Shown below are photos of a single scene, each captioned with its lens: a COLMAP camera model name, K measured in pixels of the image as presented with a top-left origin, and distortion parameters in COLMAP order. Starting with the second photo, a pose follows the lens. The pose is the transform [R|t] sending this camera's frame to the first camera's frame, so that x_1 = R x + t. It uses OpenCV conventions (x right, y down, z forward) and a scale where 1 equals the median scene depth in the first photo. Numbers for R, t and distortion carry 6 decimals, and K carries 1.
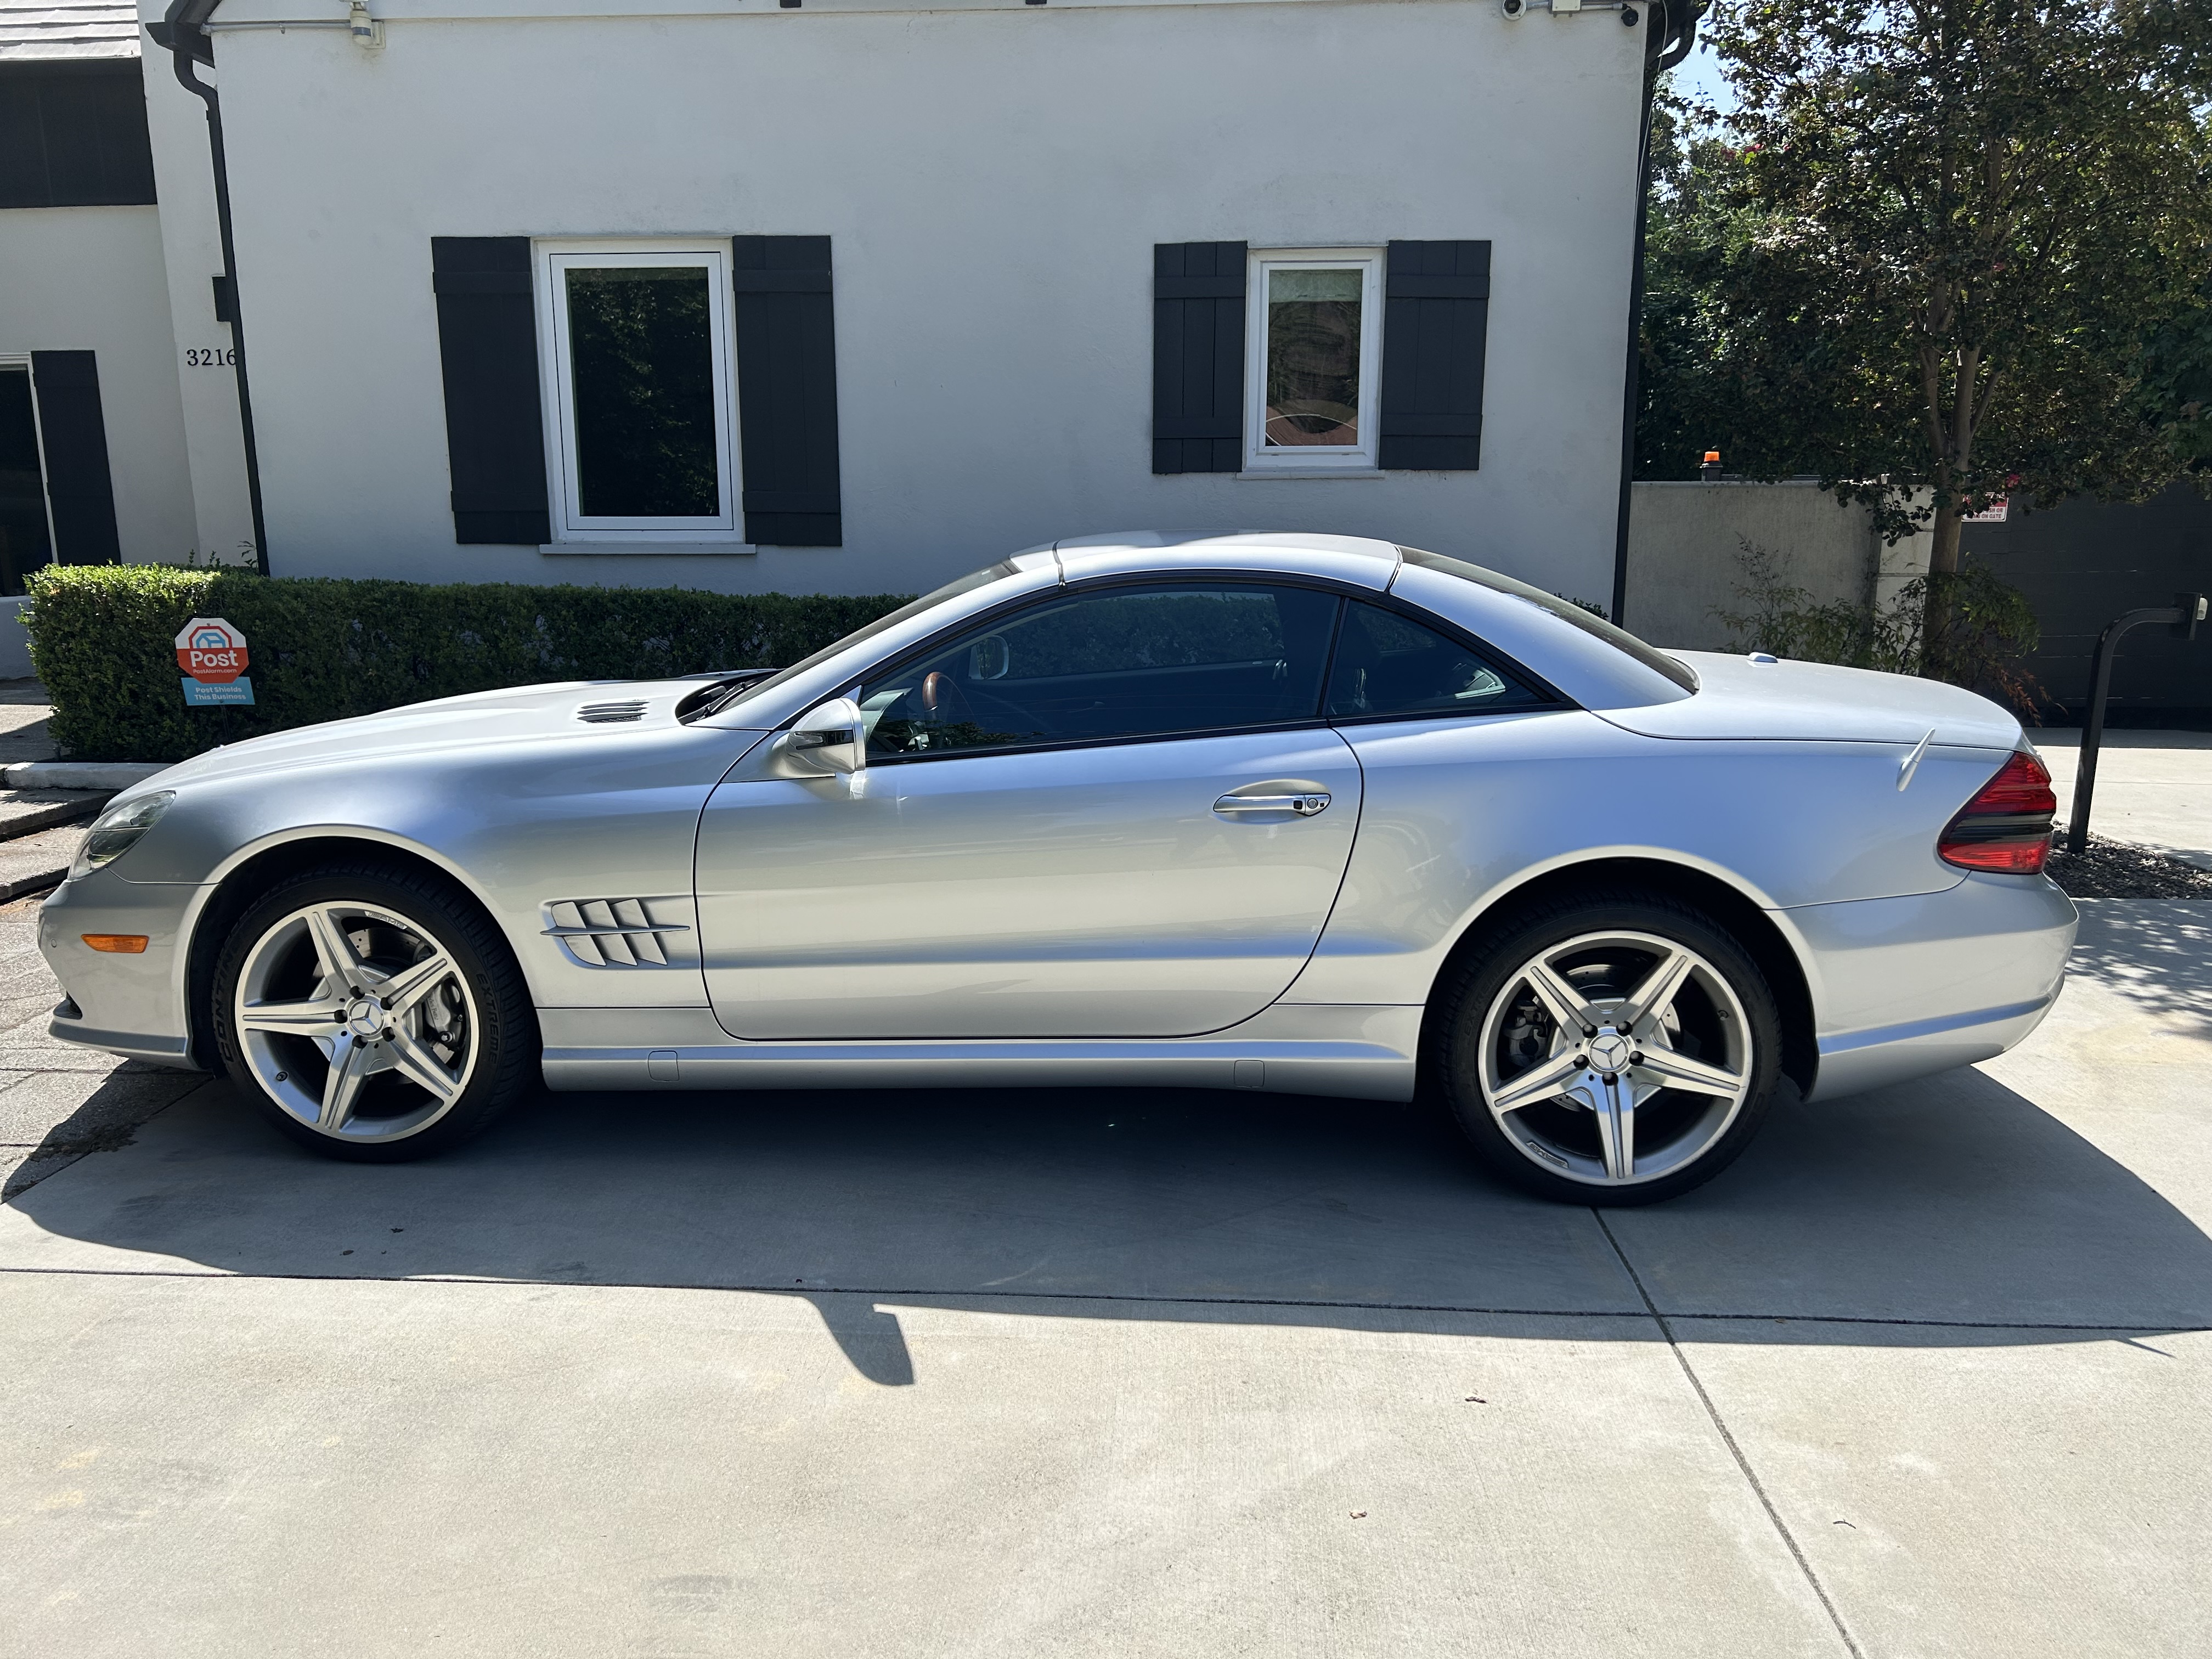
lens RADIAL K [[1657.3, 0, 1092.9], [0, 1657.3, 852.4], [0, 0, 1]] dist [0.044608, -0.045381]
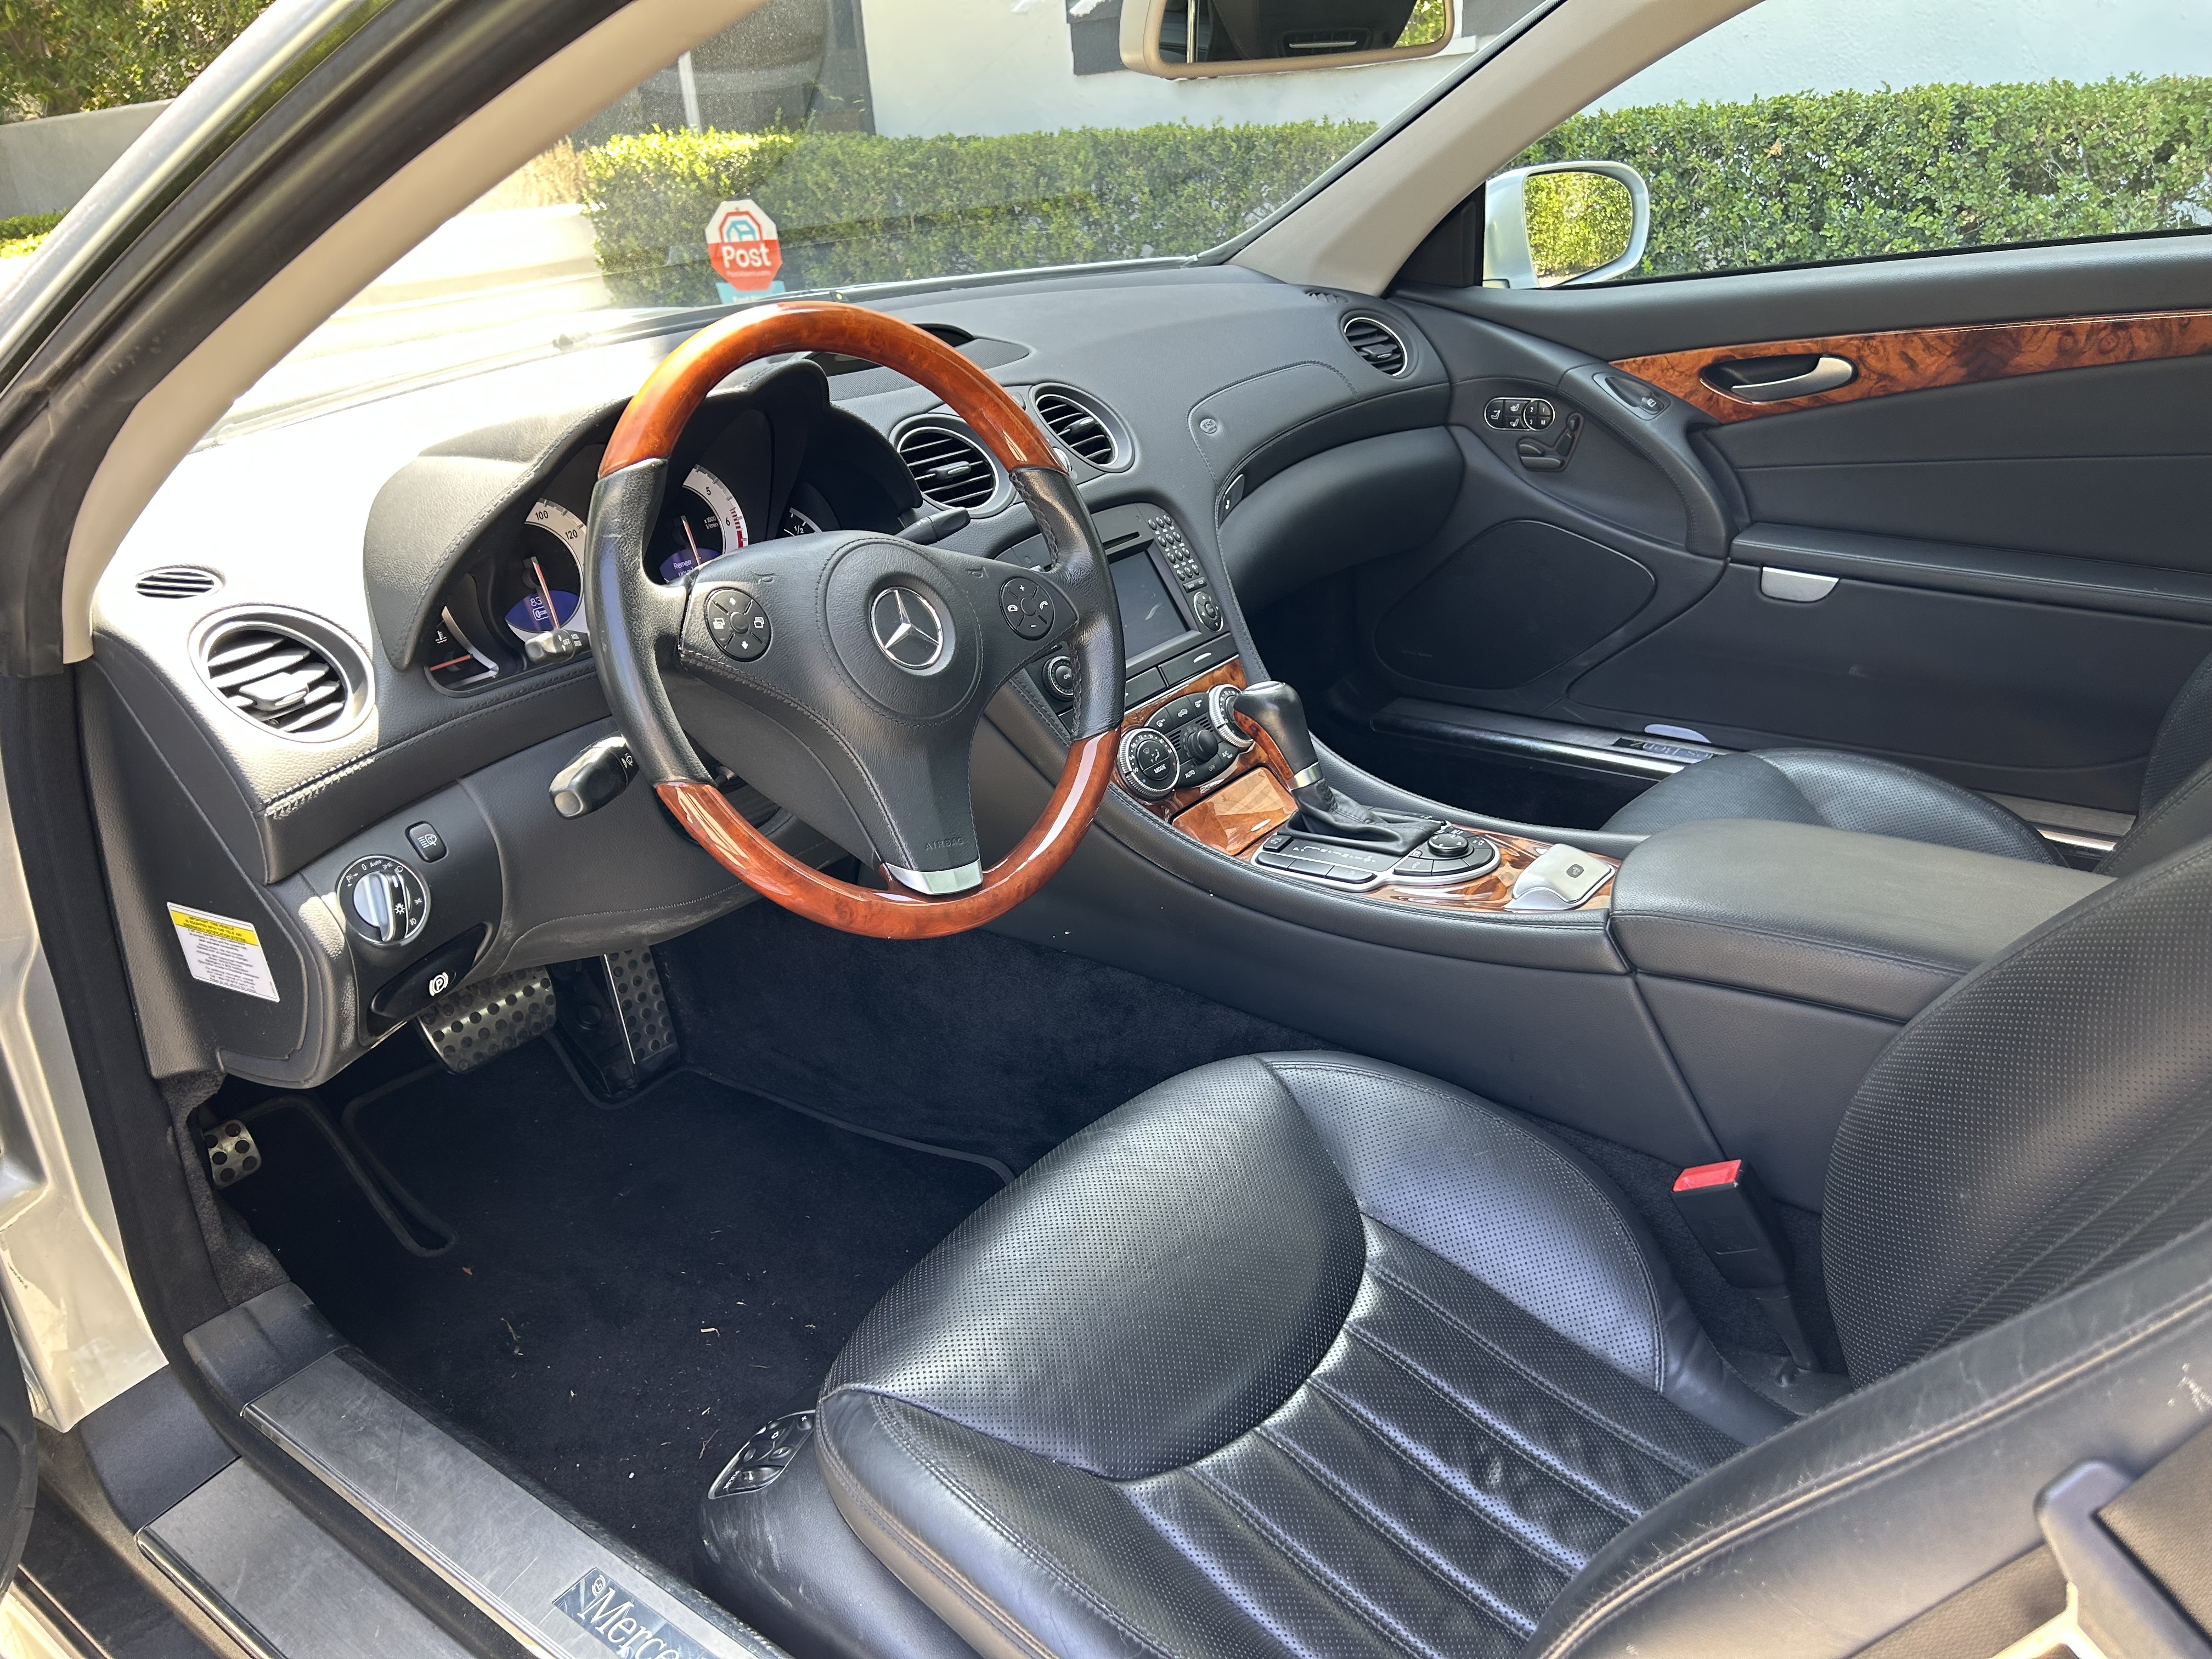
lens RADIAL K [[1657.3, 0, 1092.9], [0, 1657.3, 852.4], [0, 0, 1]] dist [0.044608, -0.045381]
pose [[0.838568, 0.169540, -0.517745, 0.046797], [-0.042714, 0.967880, 0.247759, -0.048743], [0.543120, -0.185648, 0.818874, 0.420167]]
